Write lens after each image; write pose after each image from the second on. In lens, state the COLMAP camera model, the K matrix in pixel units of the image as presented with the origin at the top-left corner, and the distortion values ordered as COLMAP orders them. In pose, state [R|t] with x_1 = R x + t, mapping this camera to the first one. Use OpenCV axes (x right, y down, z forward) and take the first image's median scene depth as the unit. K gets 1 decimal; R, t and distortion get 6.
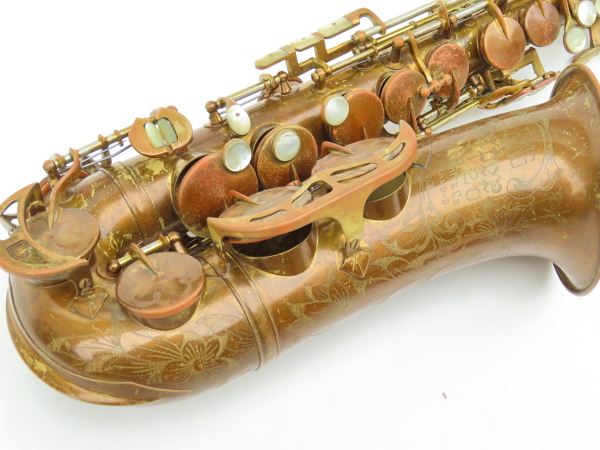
lens RADIAL K [[924.0, 0, 303.1], [0, 924.0, 222.7], [0, 0, 1]] dist [-0.001877, 0.000000]
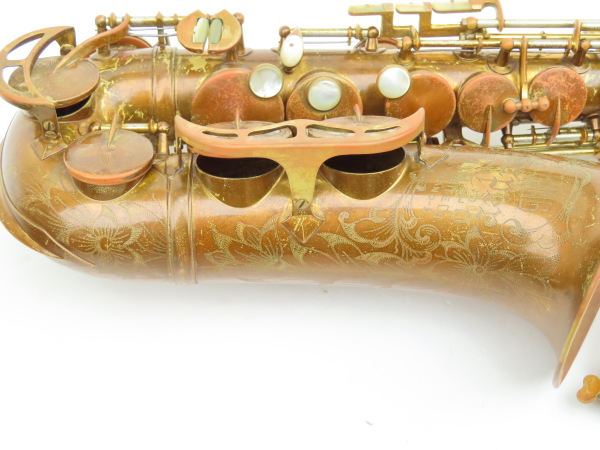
lens RADIAL K [[1022.7, 0, 299.3], [0, 1022.7, 223.9], [0, 0, 1]] dist [-0.025734, 0.000000]
pose [[0.844718, 0.413580, -0.339711, 0.383297], [-0.414692, 0.907022, 0.073088, -0.030363], [0.338354, 0.079136, 0.937686, 0.026038]]
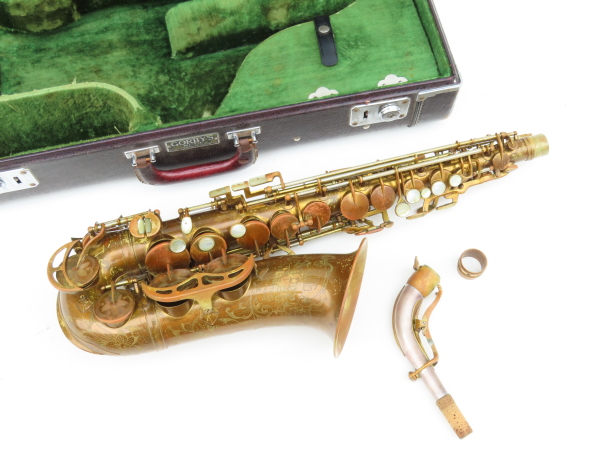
lens RADIAL K [[753.1, 0, 298.8], [0, 753.1, 222.5], [0, 0, 1]] dist [-0.013445, 0.000000]
pose [[0.944435, 0.258761, -0.202695, 0.500190], [-0.224289, 0.958114, 0.178079, -0.474925], [0.240285, -0.122722, 0.962914, -0.513035]]
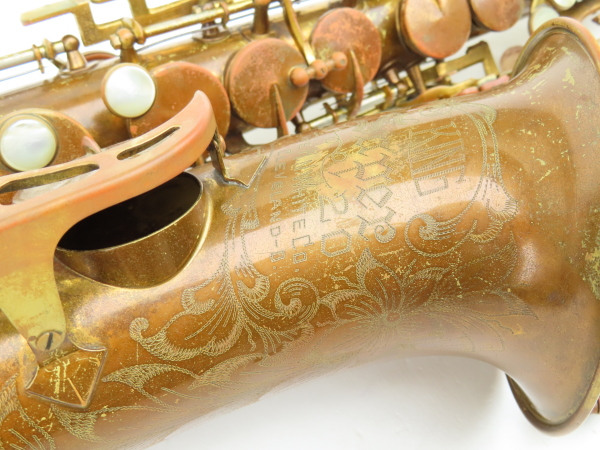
lens RADIAL K [[676.4, 0, 300.1], [0, 676.4, 227.1], [0, 0, 1]] dist [-0.029813, 0.000000]
pose [[0.997689, 0.040767, -0.054356, 0.181212], [-0.043481, 0.997817, -0.049715, -0.019821], [0.052210, 0.051963, 0.997283, 0.620658]]
